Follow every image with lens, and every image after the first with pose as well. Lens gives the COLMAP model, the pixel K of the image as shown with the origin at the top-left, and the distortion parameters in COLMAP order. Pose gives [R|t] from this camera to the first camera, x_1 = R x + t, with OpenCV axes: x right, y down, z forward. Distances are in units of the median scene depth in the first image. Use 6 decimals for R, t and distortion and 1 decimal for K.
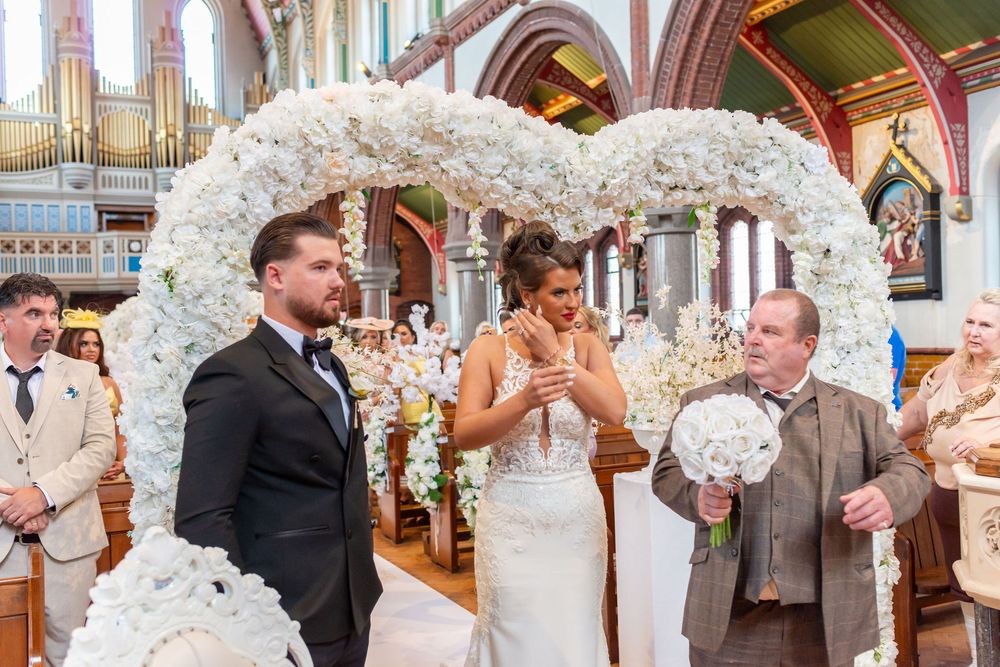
lens RADIAL K [[951.3, 0, 500.0], [0, 951.3, 333.5], [0, 0, 1]] dist [-0.001395, 0.020338]
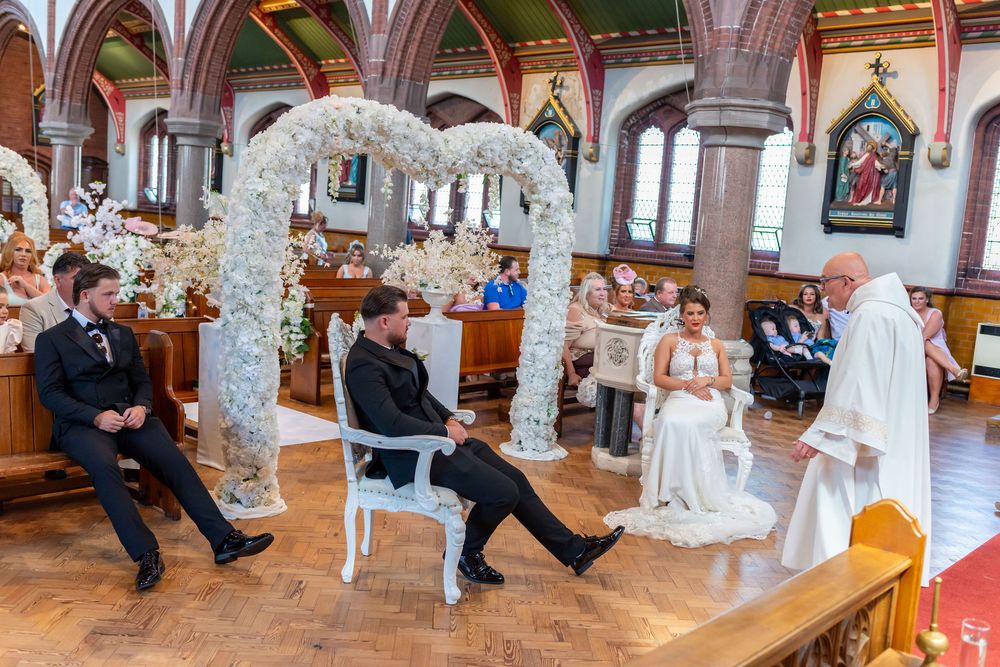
lens RADIAL K [[951.3, 0, 500.0], [0, 951.3, 333.5], [0, 0, 1]] dist [-0.001395, 0.020338]
pose [[0.921713, 0.049093, 0.384753, -0.157286], [-0.099179, 0.988812, 0.111424, -0.011496], [-0.374978, -0.140860, 0.916269, -0.251508]]
